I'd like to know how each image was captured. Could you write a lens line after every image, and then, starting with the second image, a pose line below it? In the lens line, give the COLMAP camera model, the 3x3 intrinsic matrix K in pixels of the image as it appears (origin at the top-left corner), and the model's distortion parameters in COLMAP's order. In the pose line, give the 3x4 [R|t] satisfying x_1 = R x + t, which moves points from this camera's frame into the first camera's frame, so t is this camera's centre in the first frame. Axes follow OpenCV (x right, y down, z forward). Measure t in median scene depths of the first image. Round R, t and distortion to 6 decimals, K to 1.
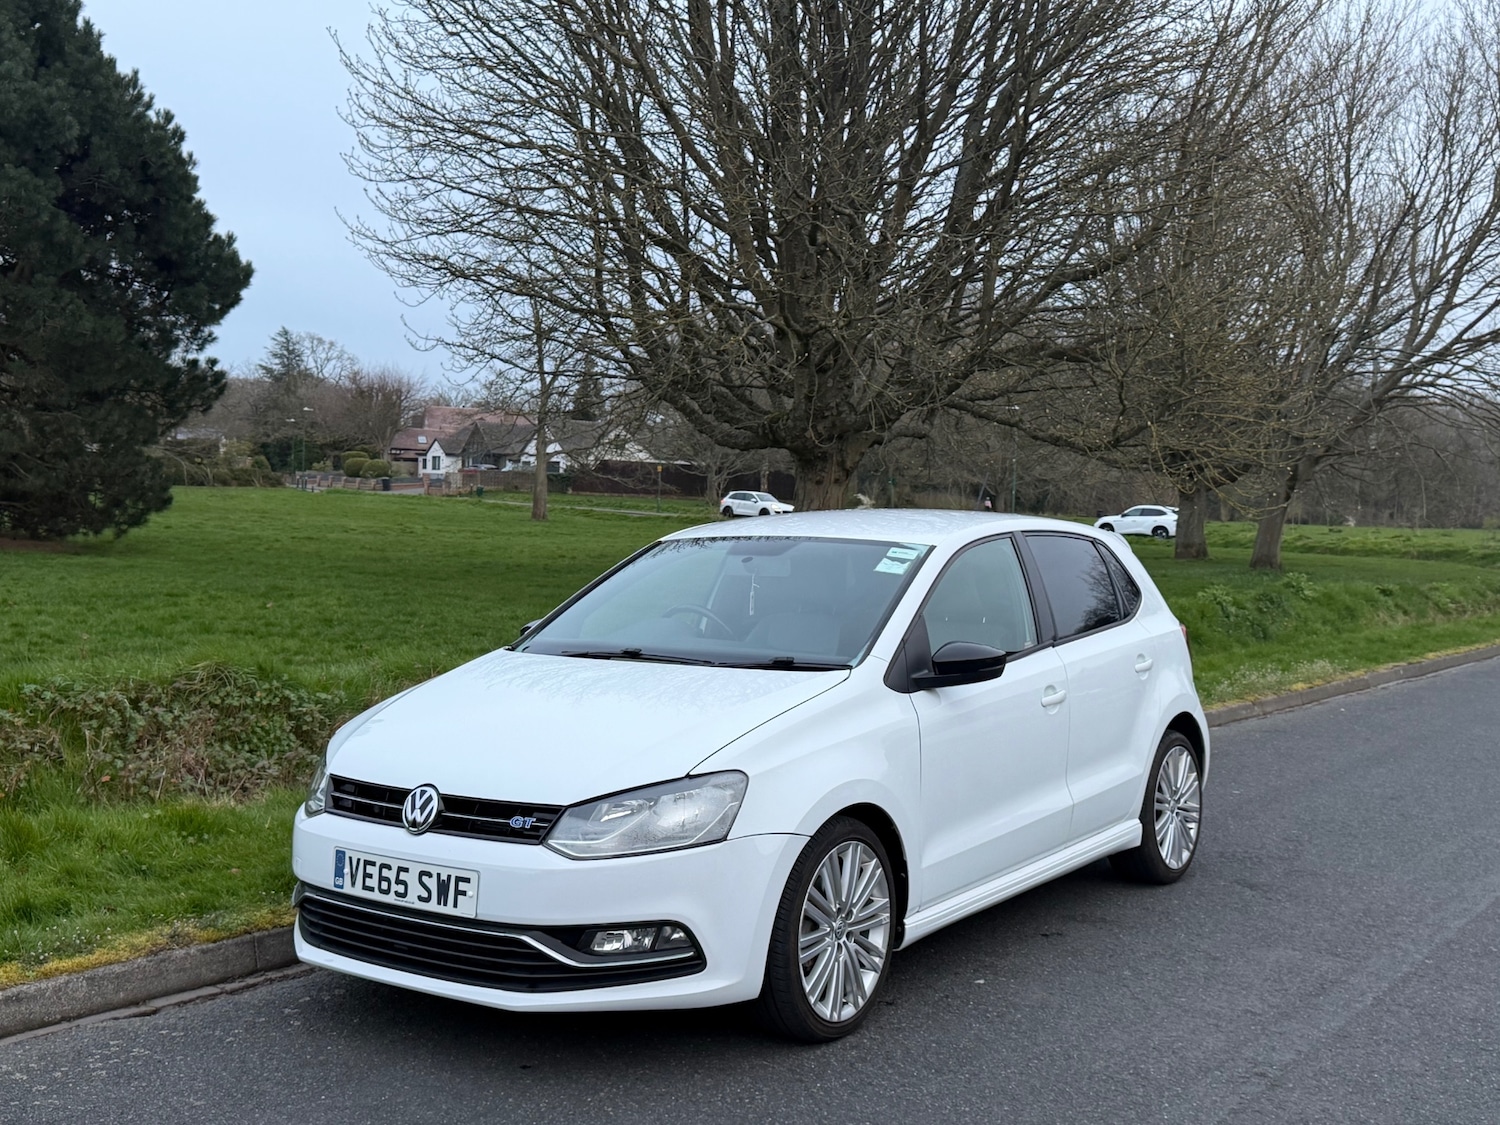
lens RADIAL K [[1667.4, 0, 743.9], [0, 1667.4, 563.8], [0, 0, 1]] dist [0.070562, 0.000000]
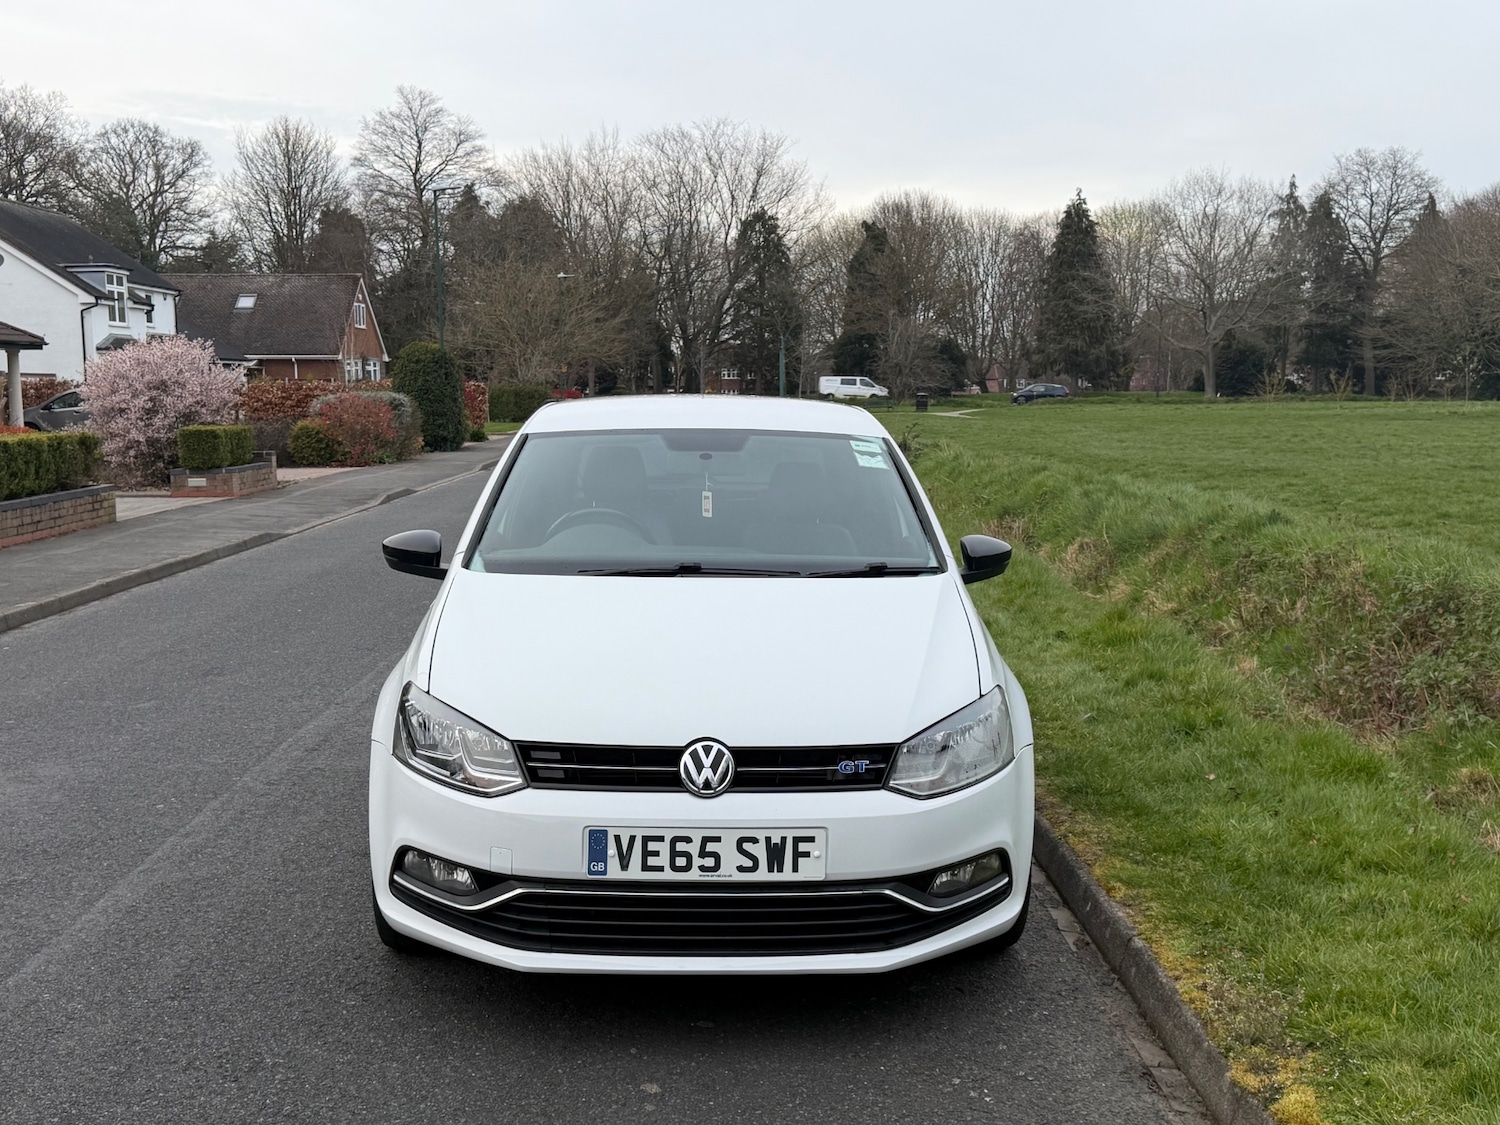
lens RADIAL K [[1753.3, 0, 719.0], [0, 1753.3, 607.4], [0, 0, 1]] dist [0.021367, 0.000000]
pose [[0.799240, -0.073387, 0.596515, -0.725480], [0.009383, 0.993920, 0.109707, -0.031985], [-0.600939, -0.082085, 0.795069, 0.303121]]
